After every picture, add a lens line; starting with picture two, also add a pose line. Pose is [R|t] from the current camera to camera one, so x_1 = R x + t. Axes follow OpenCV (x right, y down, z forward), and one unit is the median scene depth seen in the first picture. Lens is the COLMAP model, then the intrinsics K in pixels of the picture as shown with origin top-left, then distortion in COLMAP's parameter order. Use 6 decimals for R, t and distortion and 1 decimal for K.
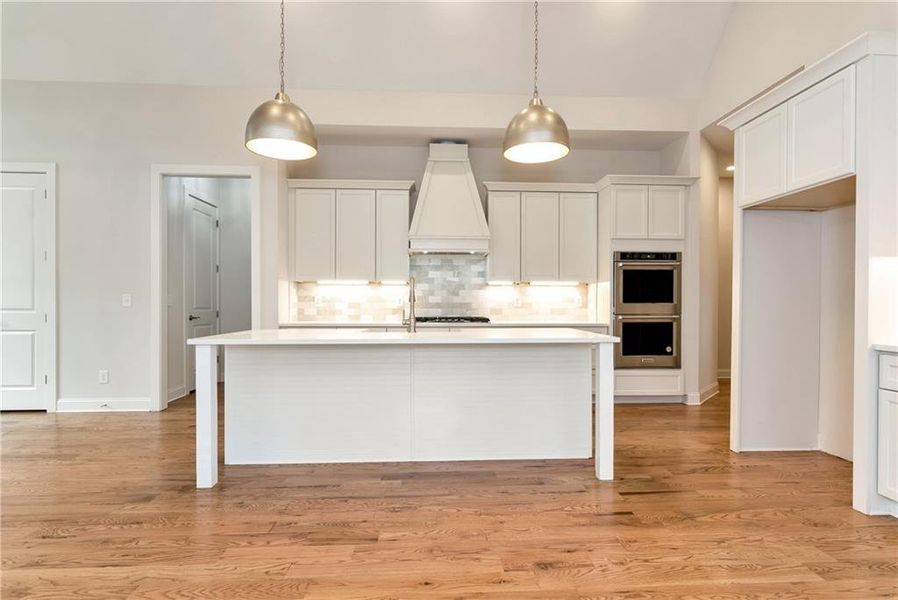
lens RADIAL K [[462.8, 0, 453.7], [0, 462.8, 304.2], [0, 0, 1]] dist [0.002125, -0.001209]
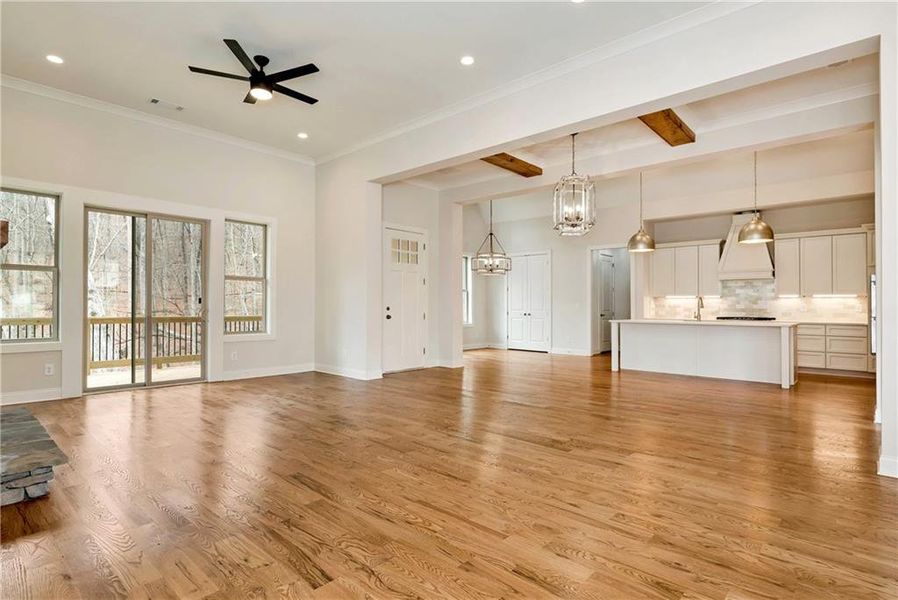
lens RADIAL K [[462.8, 0, 449.4], [0, 462.8, 295.5], [0, 0, 1]] dist [0.002125, -0.001209]
pose [[0.701579, -0.013834, -0.712457, 0.434388], [-0.009874, 0.999527, -0.029132, 0.009202], [0.712523, 0.027473, 0.701111, -0.955628]]
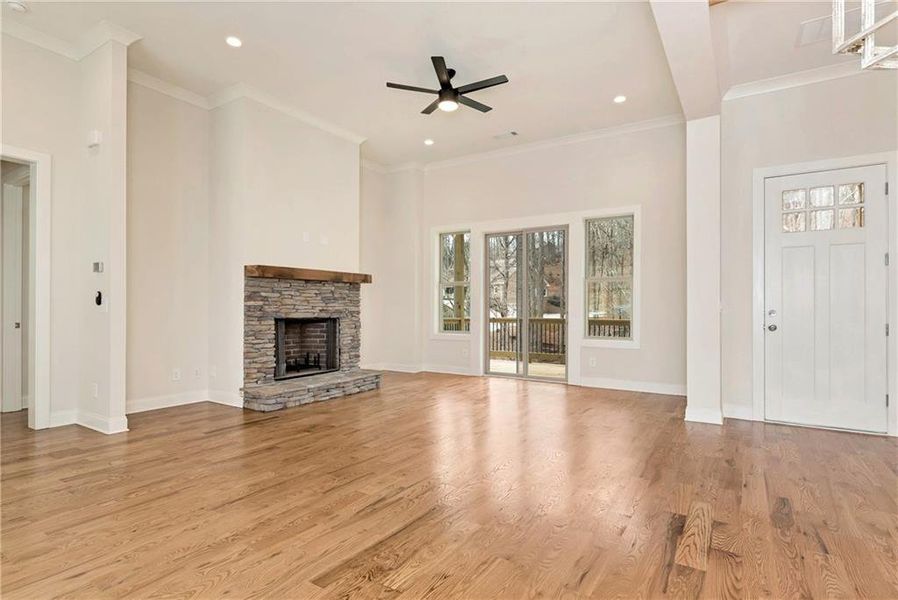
lens RADIAL K [[462.8, 0, 453.3], [0, 462.8, 304.6], [0, 0, 1]] dist [0.002125, -0.001209]
pose [[-0.576880, -0.008510, -0.816785, 0.299274], [-0.009712, 0.999947, -0.003559, 0.002526], [0.816771, 0.005880, -0.576932, -0.046357]]
